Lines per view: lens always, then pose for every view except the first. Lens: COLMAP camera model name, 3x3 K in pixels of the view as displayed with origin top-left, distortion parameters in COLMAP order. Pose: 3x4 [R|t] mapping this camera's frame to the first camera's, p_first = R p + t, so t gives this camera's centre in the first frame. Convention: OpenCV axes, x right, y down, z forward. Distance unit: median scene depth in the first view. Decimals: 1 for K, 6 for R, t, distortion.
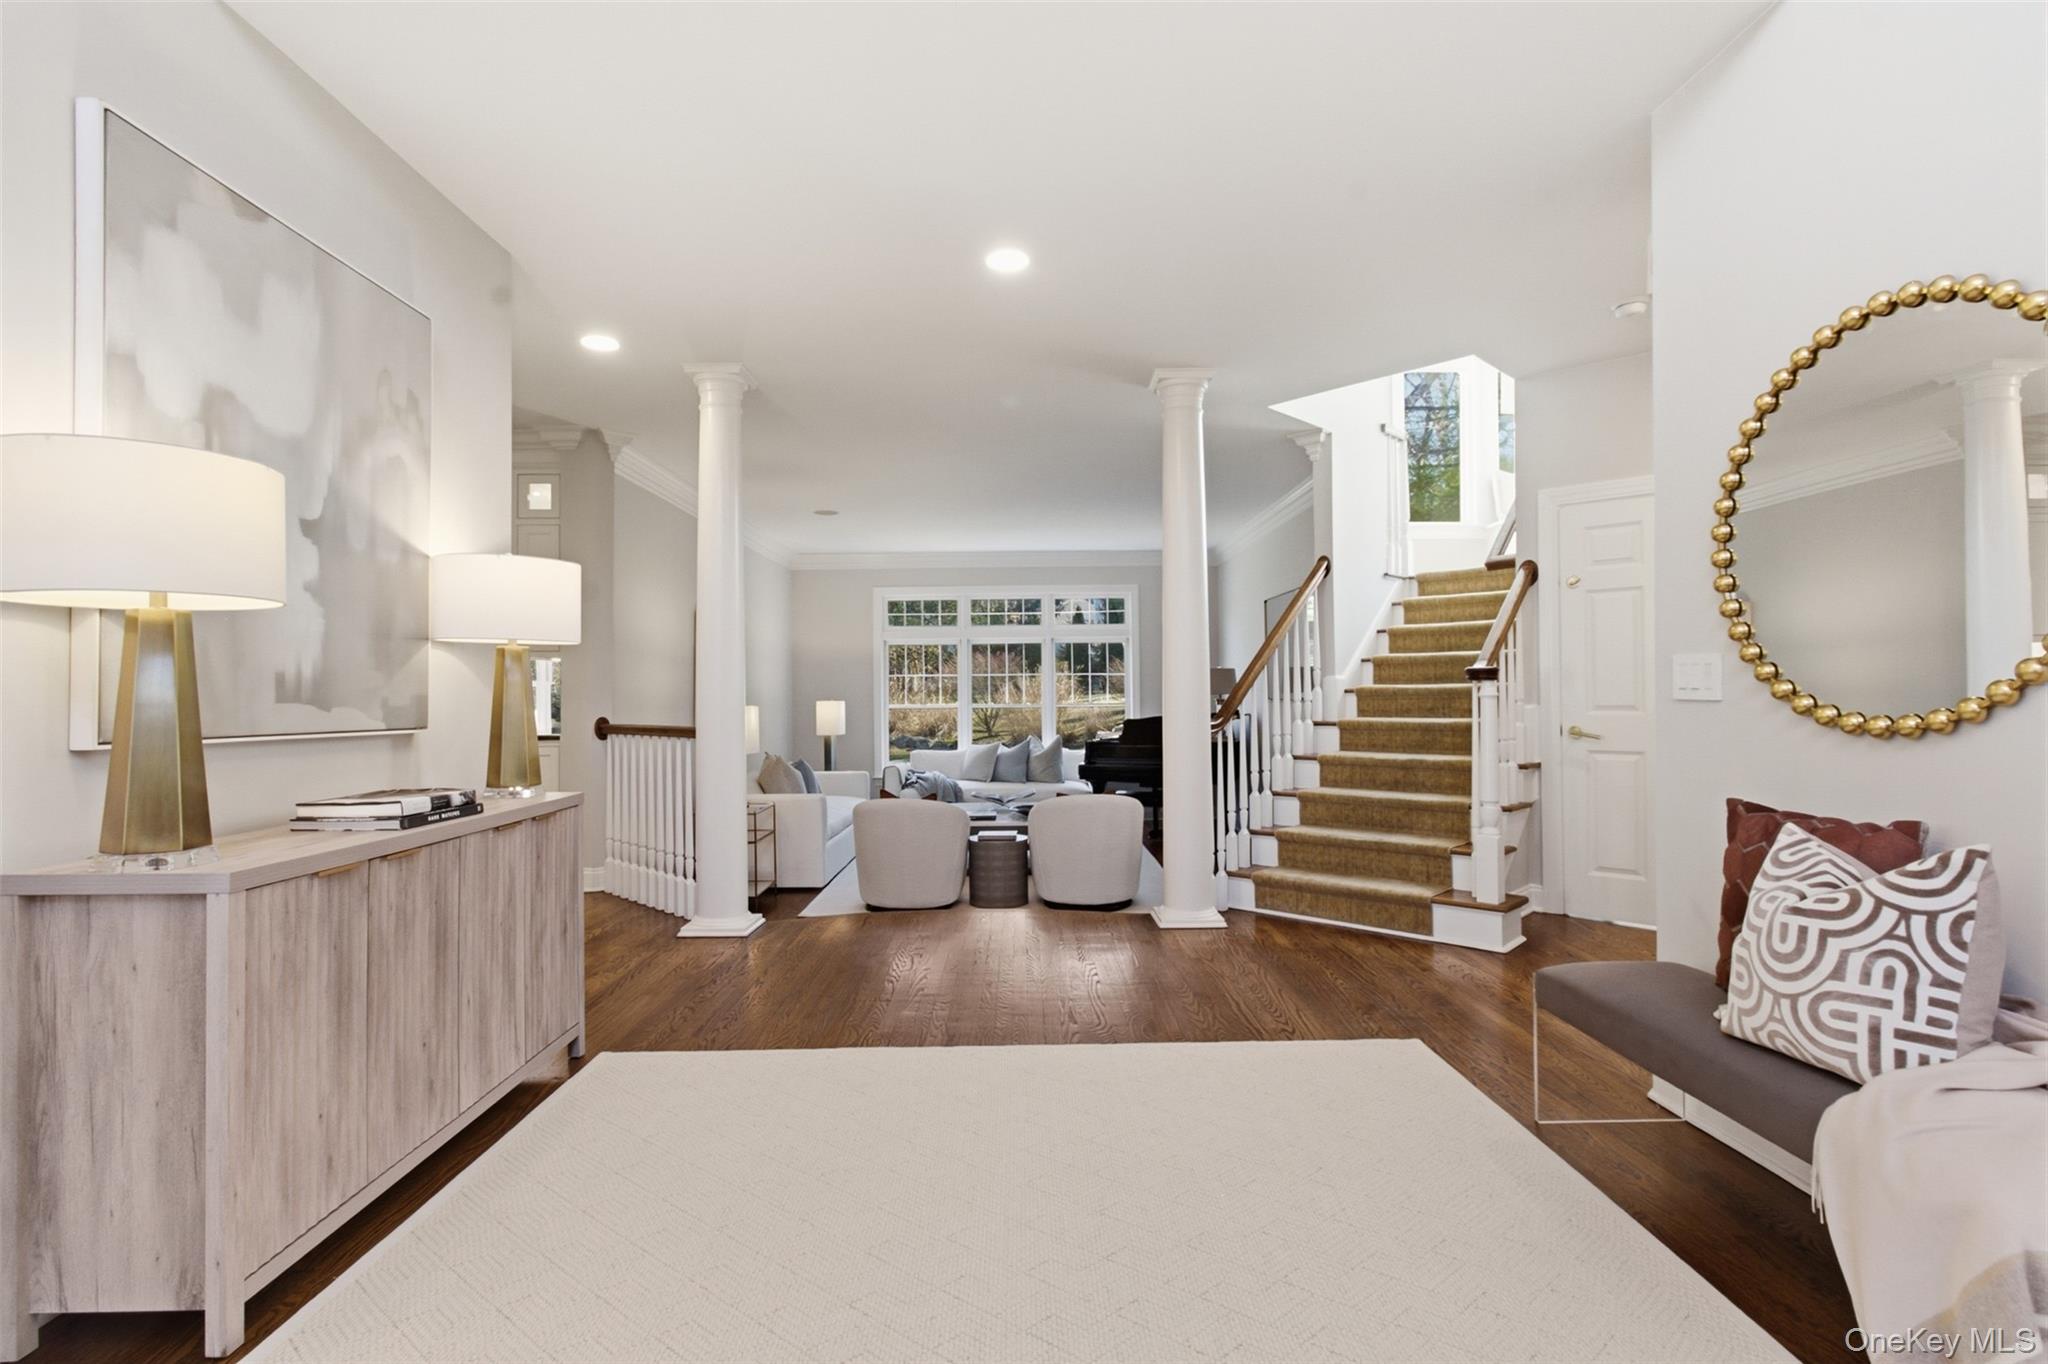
lens RADIAL K [[967.0, 0, 1024.0], [0, 967.0, 682.0], [0, 0, 1]] dist [0.002200, 0.000662]
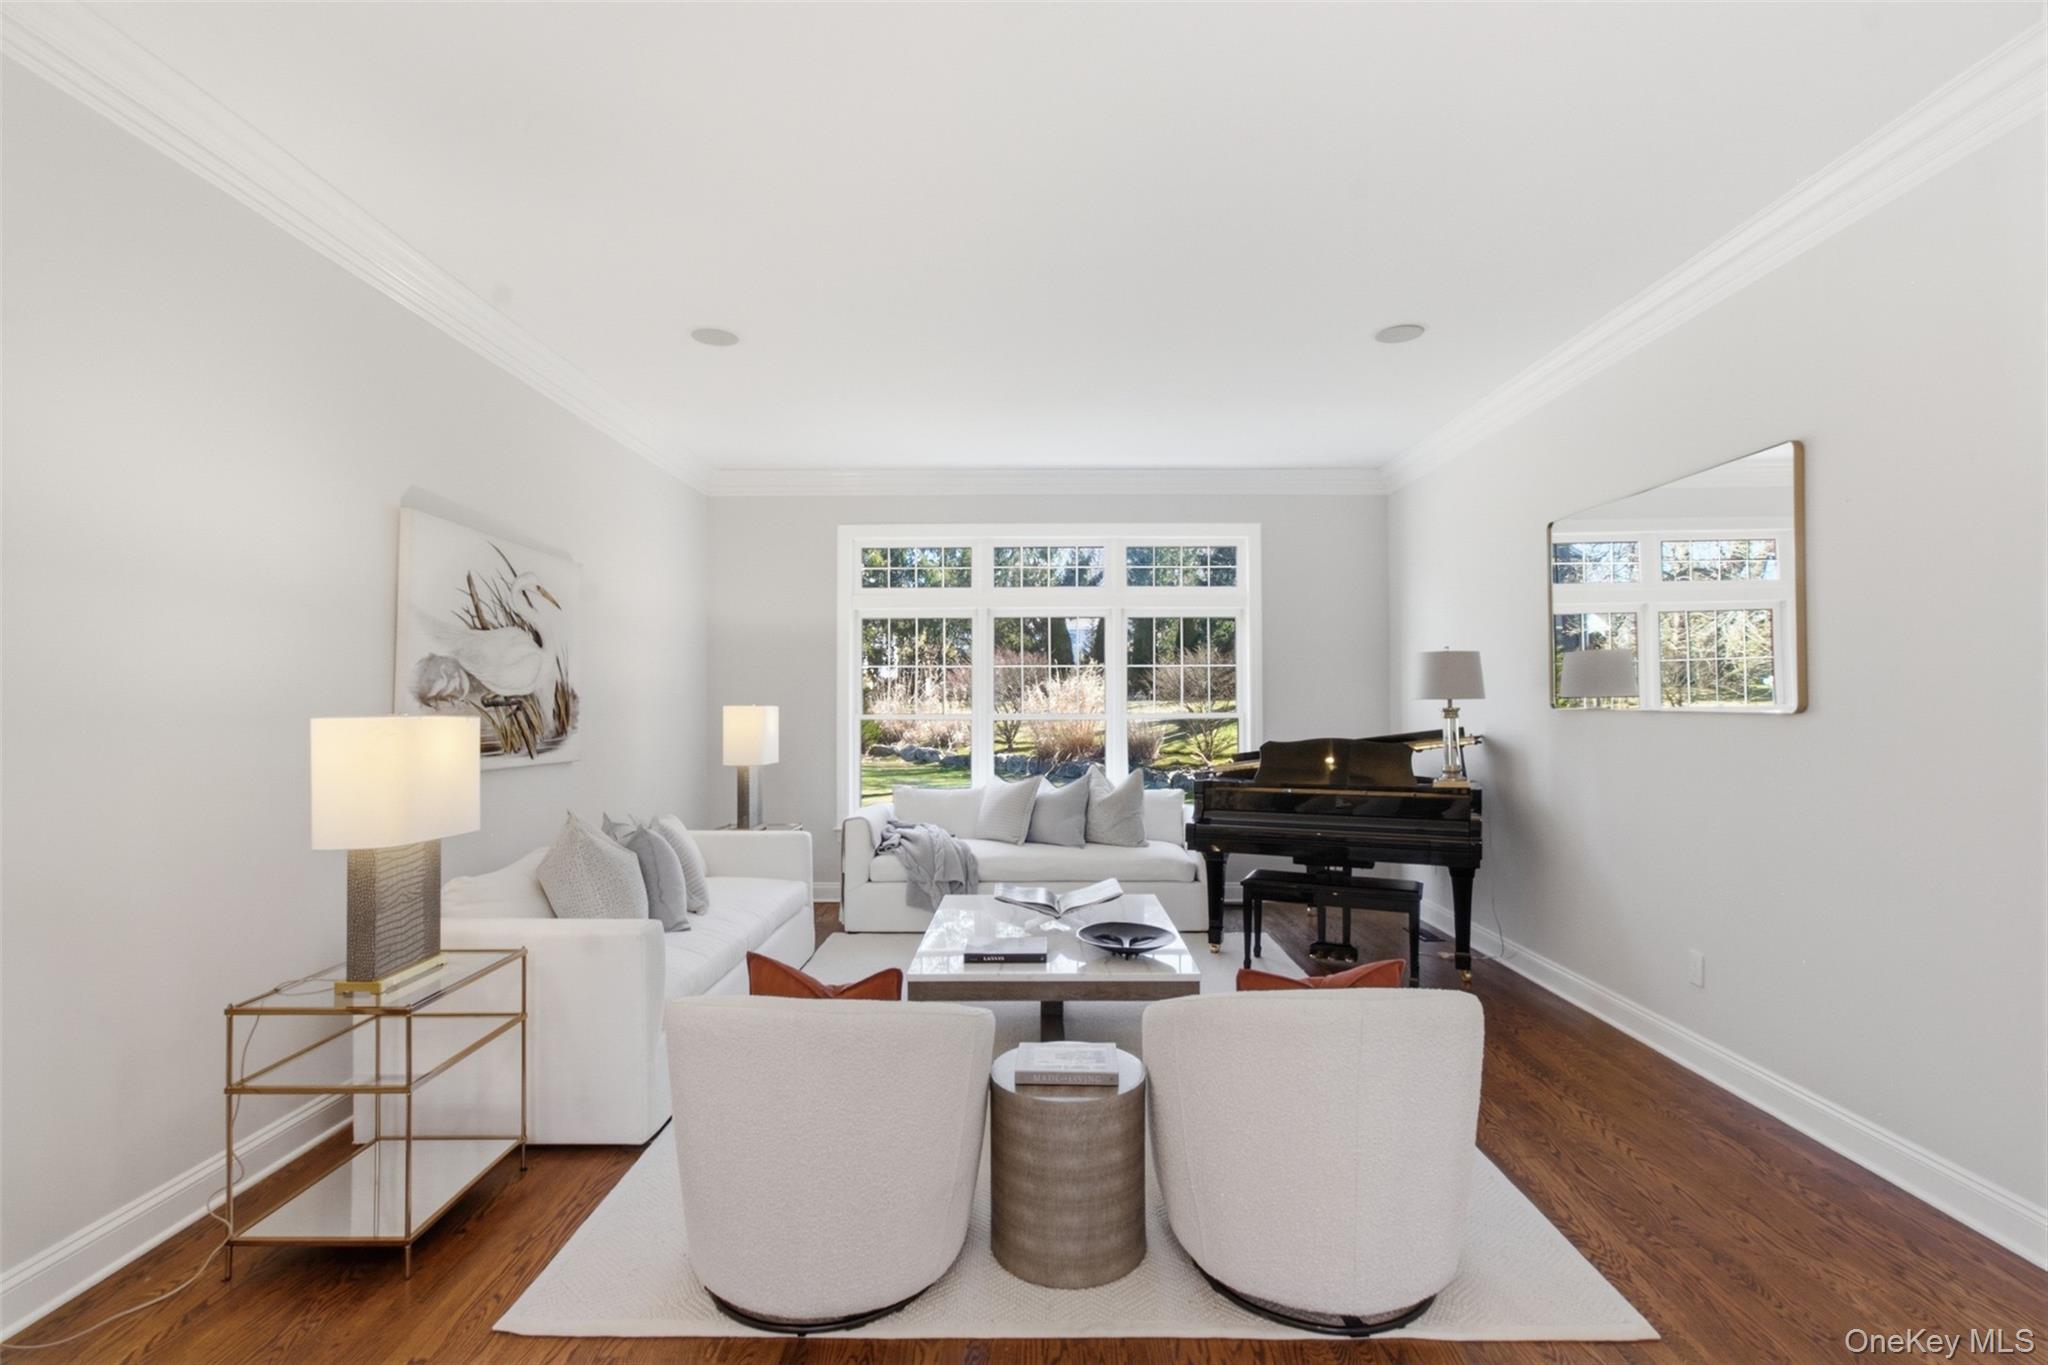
lens RADIAL K [[967.0, 0, 1024.0], [0, 967.0, 682.5], [0, 0, 1]] dist [0.002200, 0.000662]
pose [[0.999812, 0.006472, -0.018269, -0.024888], [-0.006597, 0.999955, -0.006796, 0.007989], [0.018224, 0.006915, 0.999810, 0.408513]]
